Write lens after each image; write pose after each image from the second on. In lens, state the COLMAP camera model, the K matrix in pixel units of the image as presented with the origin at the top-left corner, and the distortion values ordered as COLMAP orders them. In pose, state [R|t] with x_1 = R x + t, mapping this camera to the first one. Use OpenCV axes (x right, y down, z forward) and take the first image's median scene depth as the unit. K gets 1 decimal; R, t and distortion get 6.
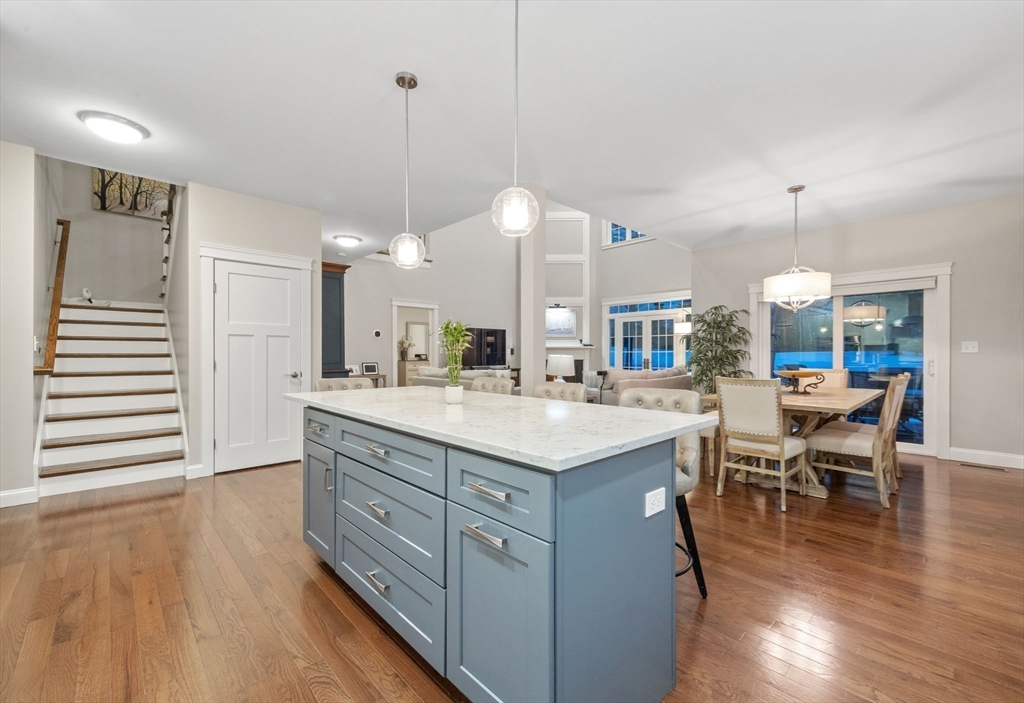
lens RADIAL K [[418.9, 0, 512.0], [0, 418.9, 351.5], [0, 0, 1]] dist [-0.000675, -0.000081]
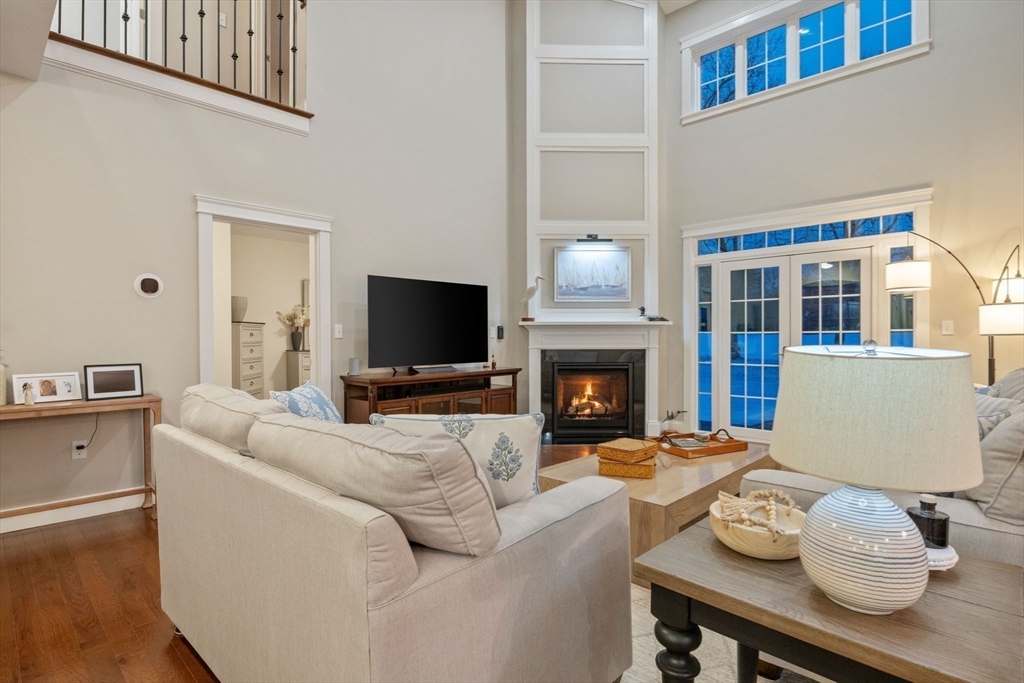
lens RADIAL K [[518.3, 0, 512.0], [0, 518.3, 341.5], [0, 0, 1]] dist [0.000138, 0.000025]
pose [[0.998565, -0.004082, 0.053394, -0.018236], [0.003328, 0.999893, 0.014220, 0.001885], [-0.053446, -0.014022, 0.998472, 0.407839]]
